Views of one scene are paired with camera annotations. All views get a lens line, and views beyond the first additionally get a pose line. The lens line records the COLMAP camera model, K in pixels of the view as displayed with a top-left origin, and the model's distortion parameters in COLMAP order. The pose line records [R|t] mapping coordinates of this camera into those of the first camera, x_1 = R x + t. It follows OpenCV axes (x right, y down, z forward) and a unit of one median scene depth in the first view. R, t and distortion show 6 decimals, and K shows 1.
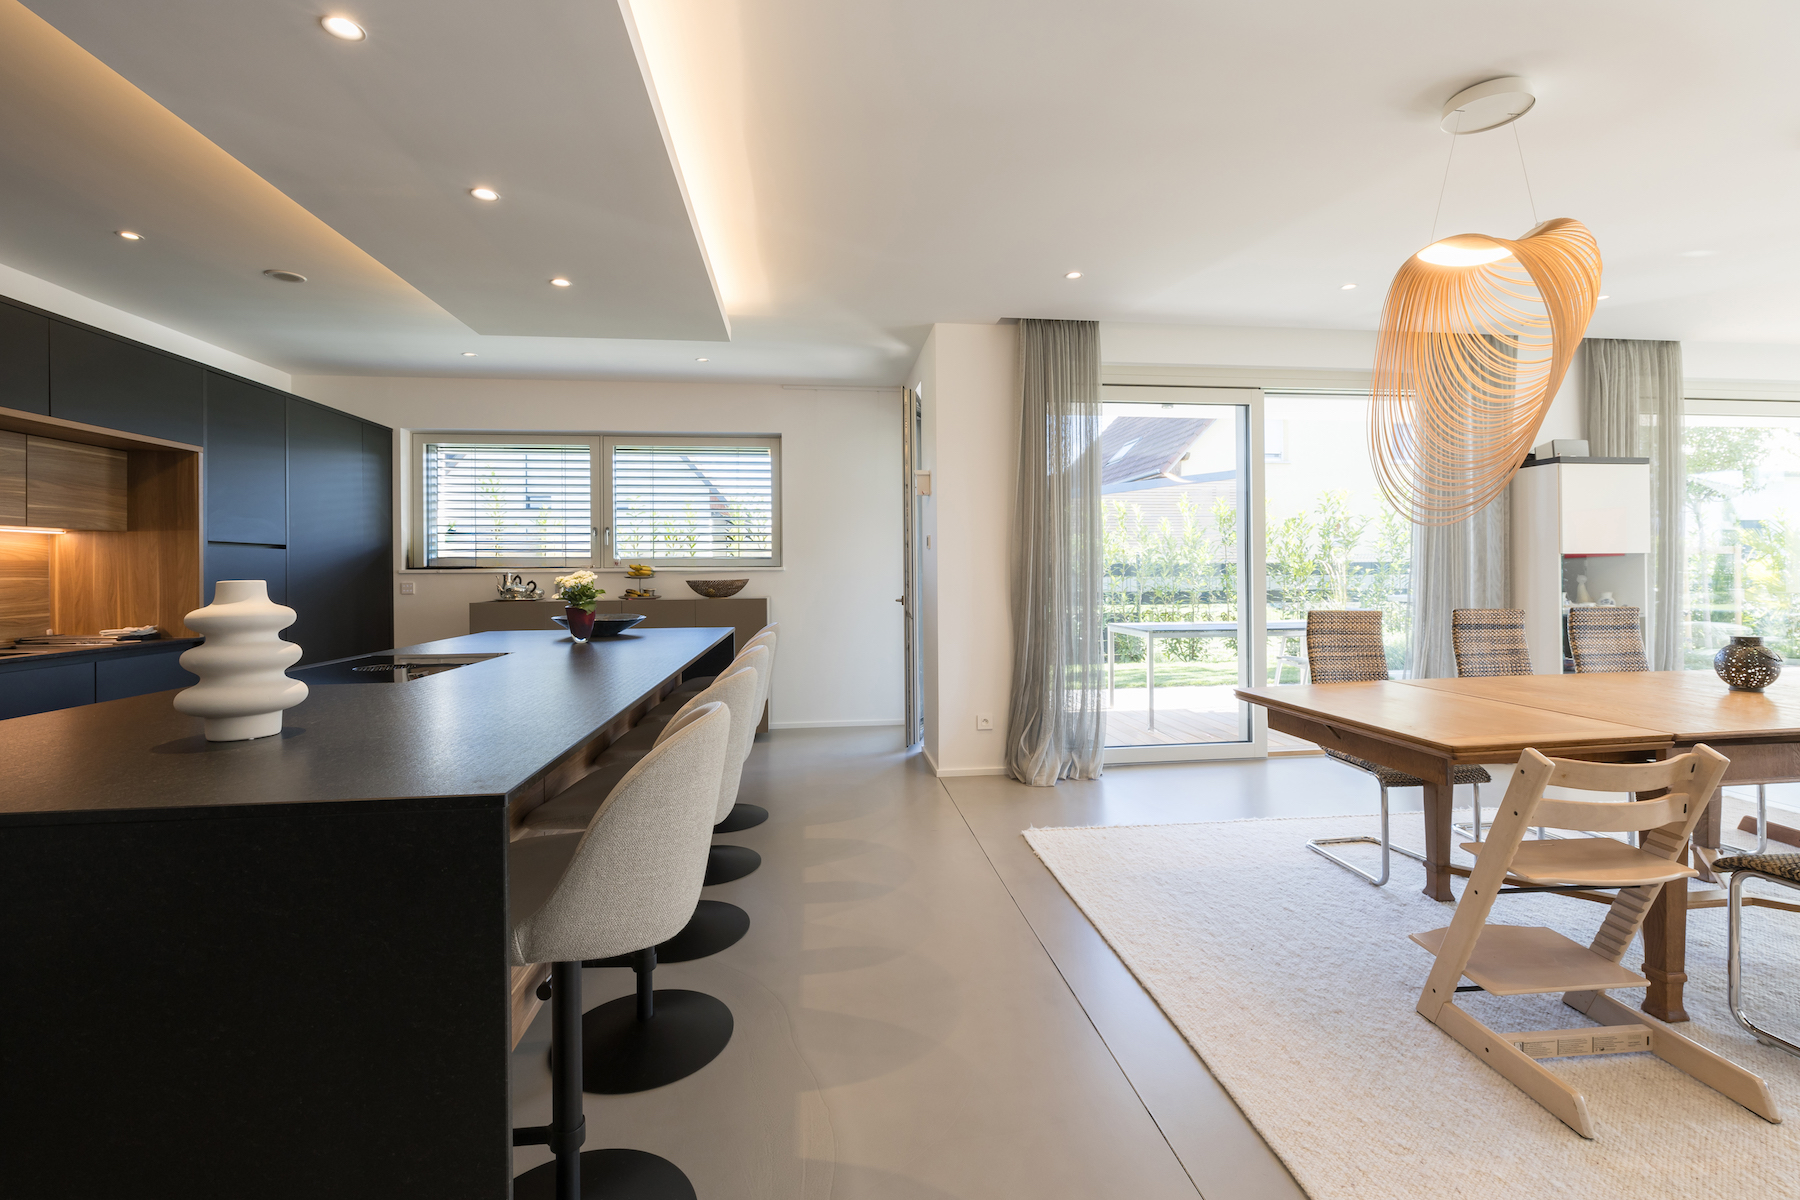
lens RADIAL K [[783.0, 0, 898.2], [0, 783.0, 574.7], [0, 0, 1]] dist [0.002680, 0.000368]
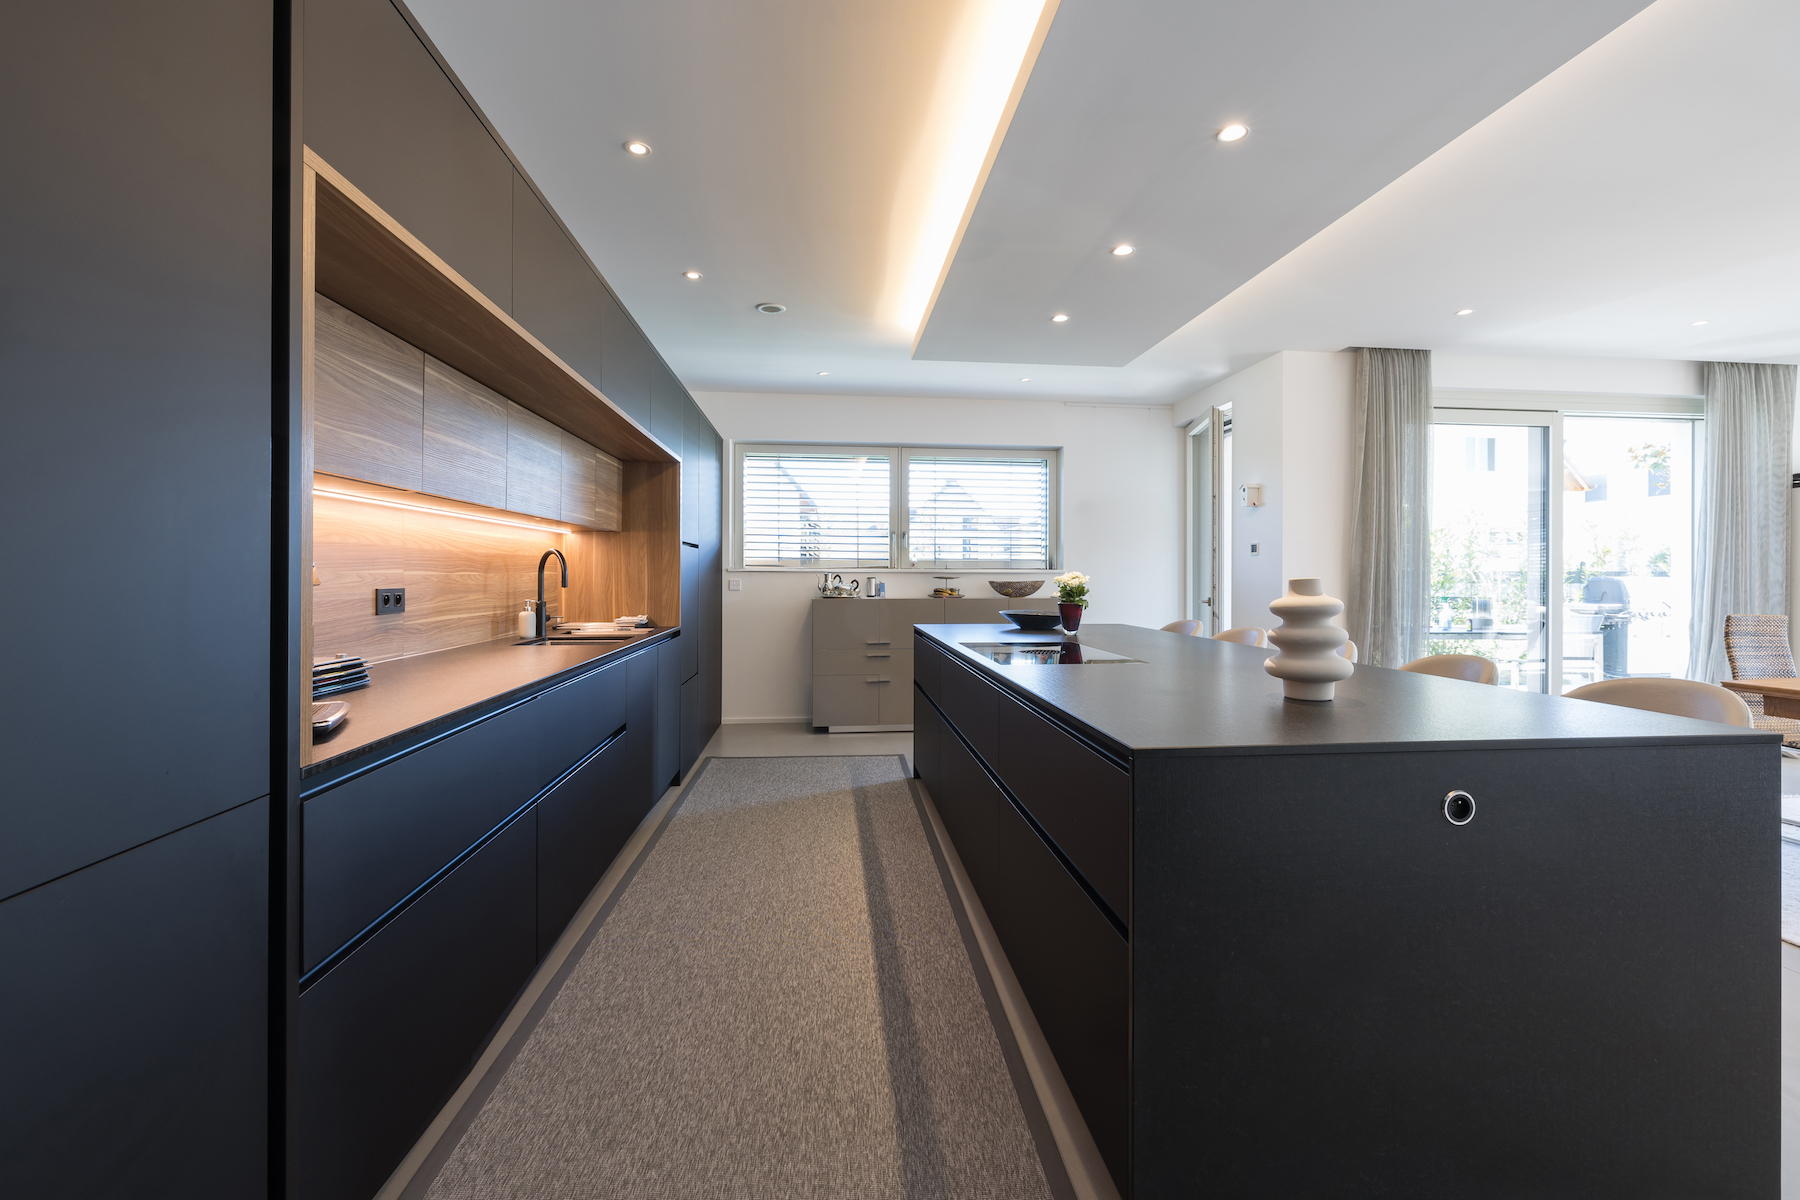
lens RADIAL K [[760.2, 0, 900.4], [0, 760.2, 573.5], [0, 0, 1]] dist [-0.003221, -0.000070]
pose [[0.999812, 0.011988, -0.015215, -0.455975], [-0.012063, 0.999916, -0.004827, 0.004489], [0.015156, 0.005009, 0.999873, -0.073585]]
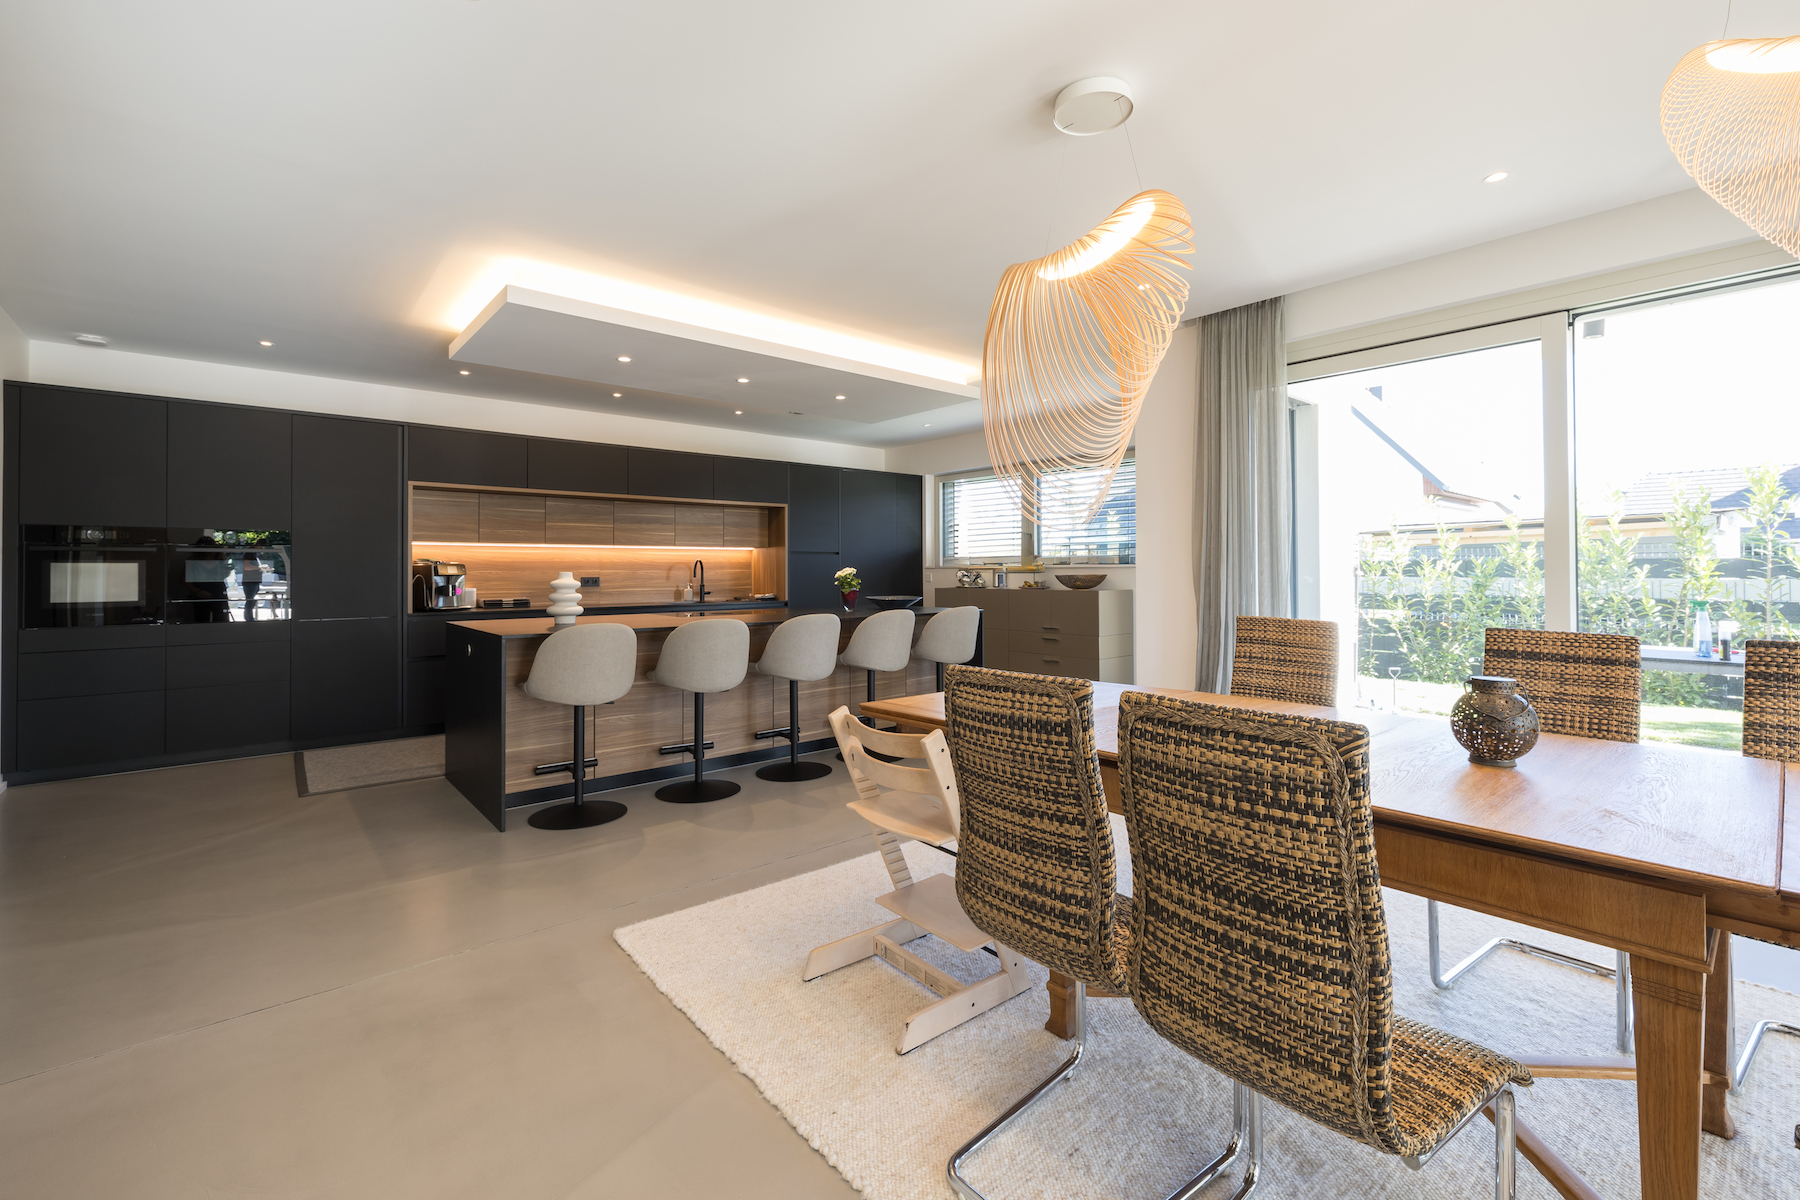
lens RADIAL K [[777.2, 0, 897.2], [0, 777.2, 562.8], [0, 0, 1]] dist [0.001174, 0.000119]
pose [[0.553774, -0.001110, -0.832666, 0.732758], [-0.006097, 0.999967, -0.005388, -0.005197], [0.832645, 0.008060, 0.553749, 0.126710]]
